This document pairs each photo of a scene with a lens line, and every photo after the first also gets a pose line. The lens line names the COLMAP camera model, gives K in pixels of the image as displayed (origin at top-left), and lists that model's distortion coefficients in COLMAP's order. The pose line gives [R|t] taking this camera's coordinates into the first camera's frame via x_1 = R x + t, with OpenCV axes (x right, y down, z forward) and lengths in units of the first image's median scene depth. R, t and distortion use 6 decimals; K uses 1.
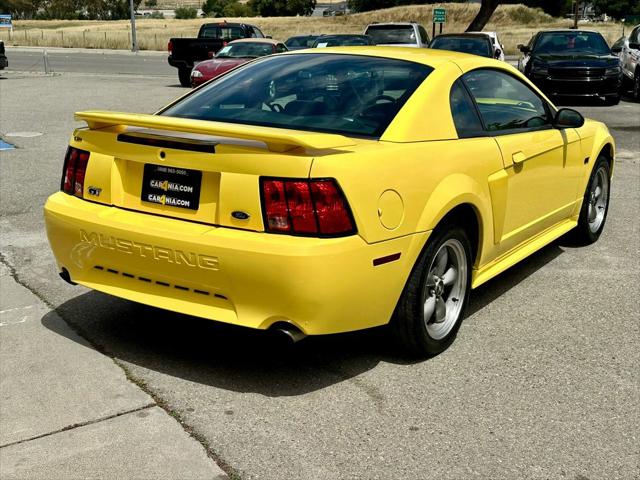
lens RADIAL K [[816.9, 0, 317.5], [0, 816.9, 243.4], [0, 0, 1]] dist [0.068069, 0.000000]
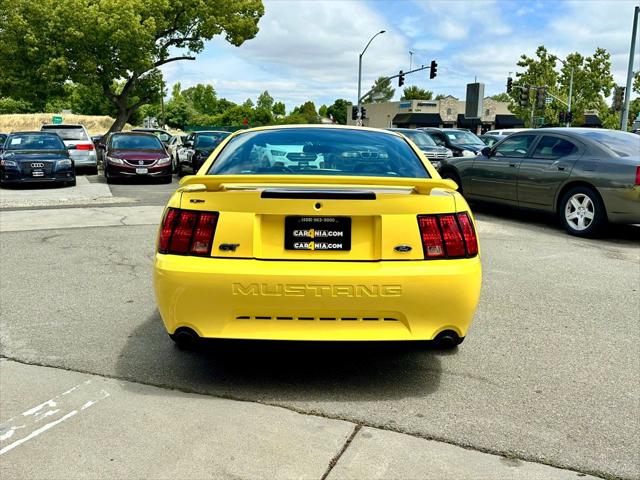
lens RADIAL K [[607.6, 0, 316.4], [0, 607.6, 236.5], [0, 0, 1]] dist [0.049729, 0.000000]
pose [[0.837917, -0.091938, 0.537999, -0.641327], [0.140173, 0.988898, -0.049323, -0.024141], [-0.527491, 0.116741, 0.841501, 0.290820]]
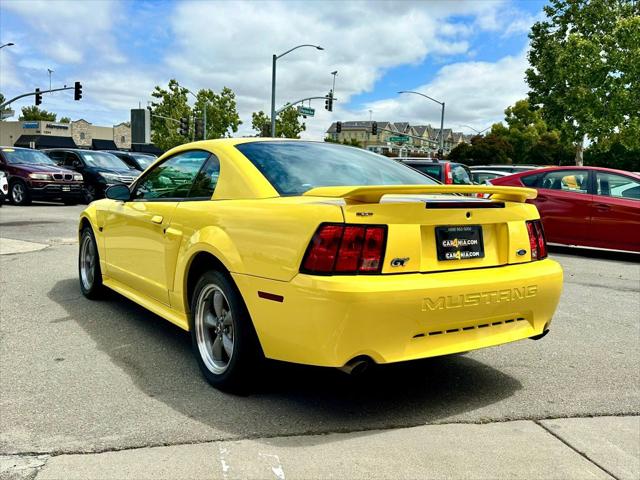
lens RADIAL K [[607.6, 0, 324.5], [0, 607.6, 238.1], [0, 0, 1]] dist [0.049729, 0.000000]
pose [[0.374070, -0.099232, 0.922076, -1.047813], [0.212047, 0.977072, 0.019127, -0.133864], [-0.902833, 0.188369, 0.386535, 0.845667]]
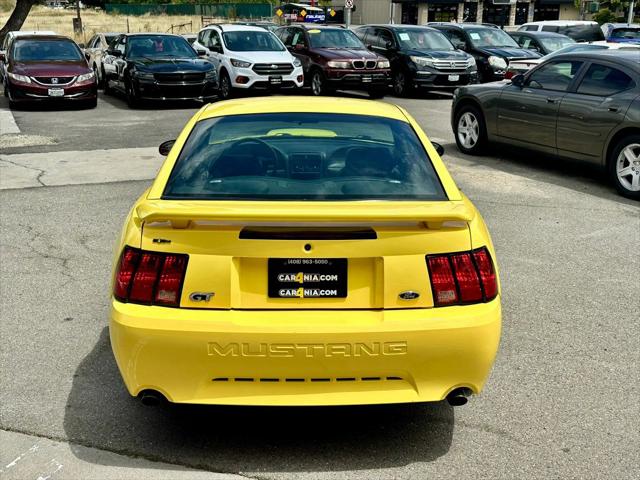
lens RADIAL K [[816.9, 0, 314.3], [0, 816.9, 242.5], [0, 0, 1]] dist [0.068069, 0.000000]
pose [[0.821620, -0.157870, 0.547739, -0.692808], [0.150249, 0.986882, 0.059065, -0.166408], [-0.549878, 0.033768, 0.834562, 0.200674]]
